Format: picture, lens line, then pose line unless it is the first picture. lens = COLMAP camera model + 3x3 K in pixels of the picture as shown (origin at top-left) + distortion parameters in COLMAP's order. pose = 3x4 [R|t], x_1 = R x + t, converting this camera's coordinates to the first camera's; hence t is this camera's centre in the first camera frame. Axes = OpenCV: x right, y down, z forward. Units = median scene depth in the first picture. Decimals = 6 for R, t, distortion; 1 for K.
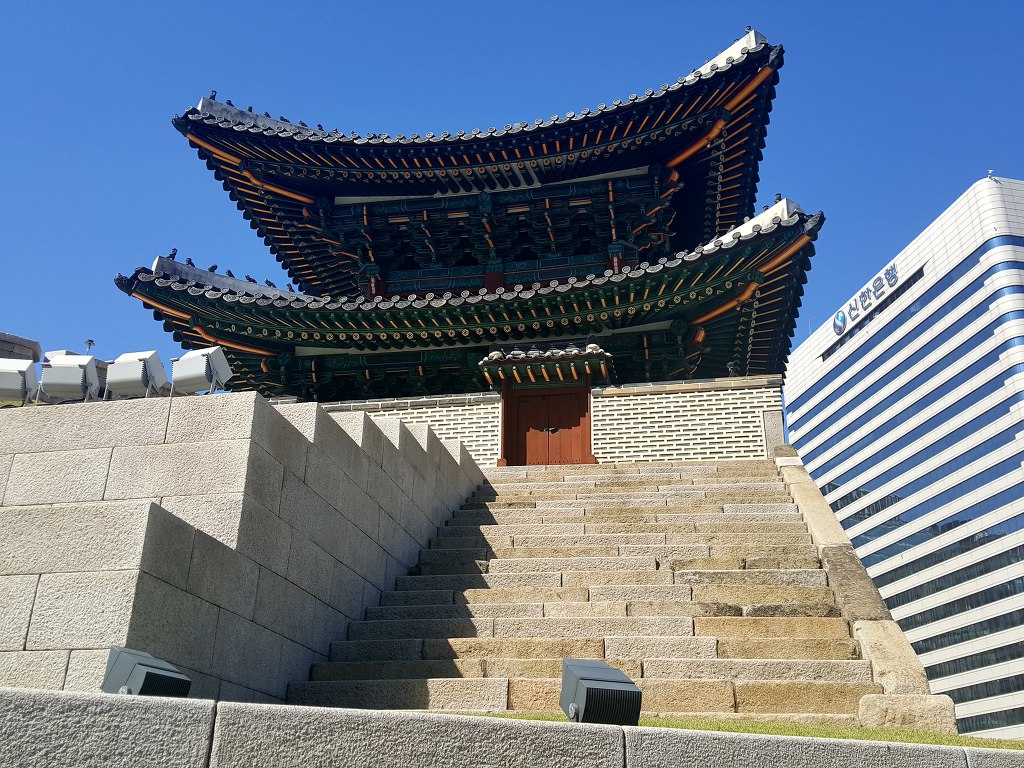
lens RADIAL K [[1000.9, 0, 521.8], [0, 1000.9, 390.1], [0, 0, 1]] dist [0.162145, -0.298942]
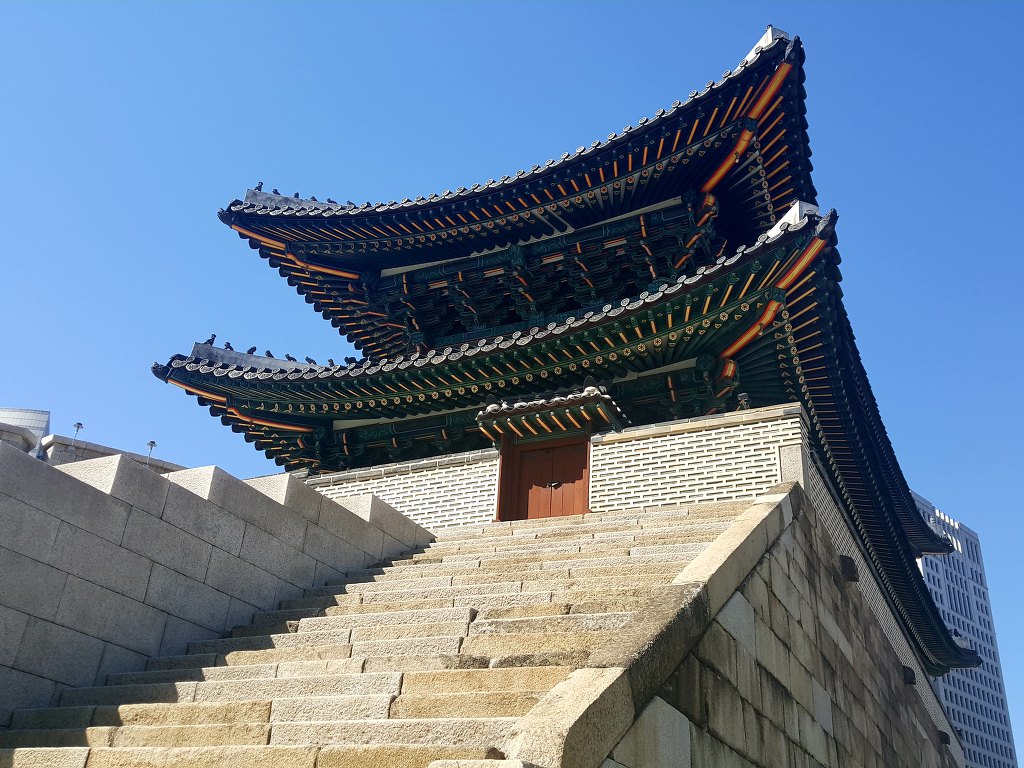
lens RADIAL K [[1002.2, 0, 514.2], [0, 1002.2, 398.6], [0, 0, 1]] dist [0.152734, -0.252364]
pose [[0.964394, -0.083842, -0.250829, 0.225862], [0.062626, 0.993842, -0.091416, 0.041940], [0.256949, 0.072453, 0.963705, 0.110999]]
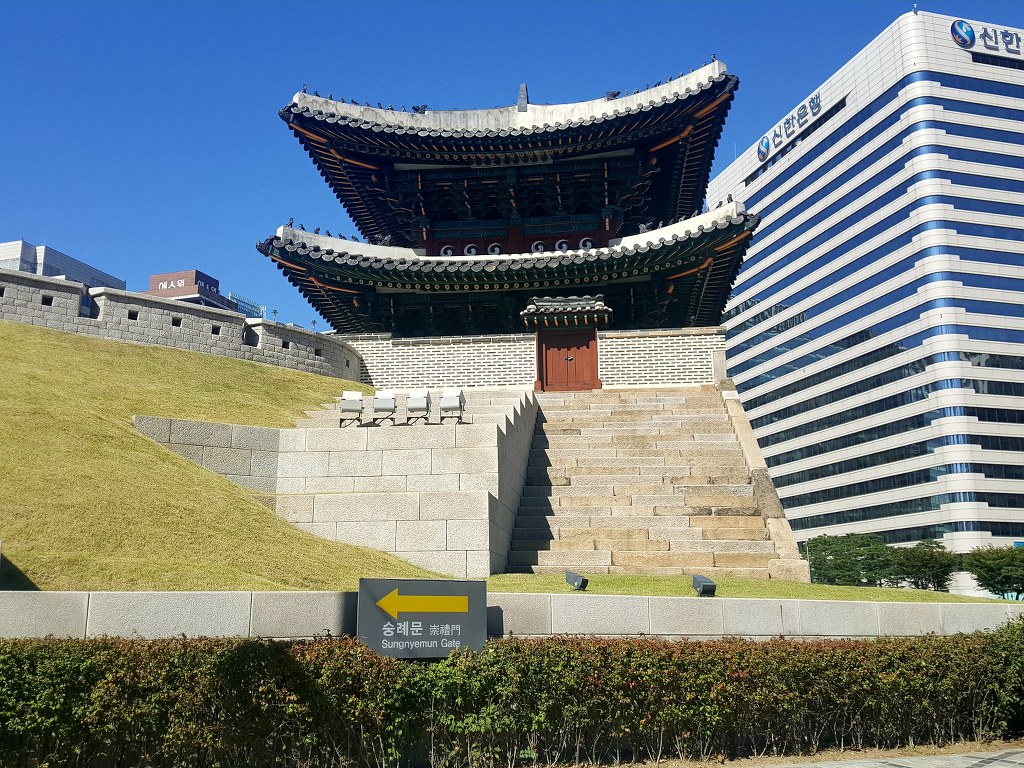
lens RADIAL K [[997.5, 0, 491.1], [0, 997.5, 386.8], [0, 0, 1]] dist [0.167280, -0.277758]
pose [[0.998717, -0.002516, 0.050584, -0.158223], [-0.007251, 0.981373, 0.191977, -0.199591], [-0.050124, -0.192097, 0.980095, -0.437401]]
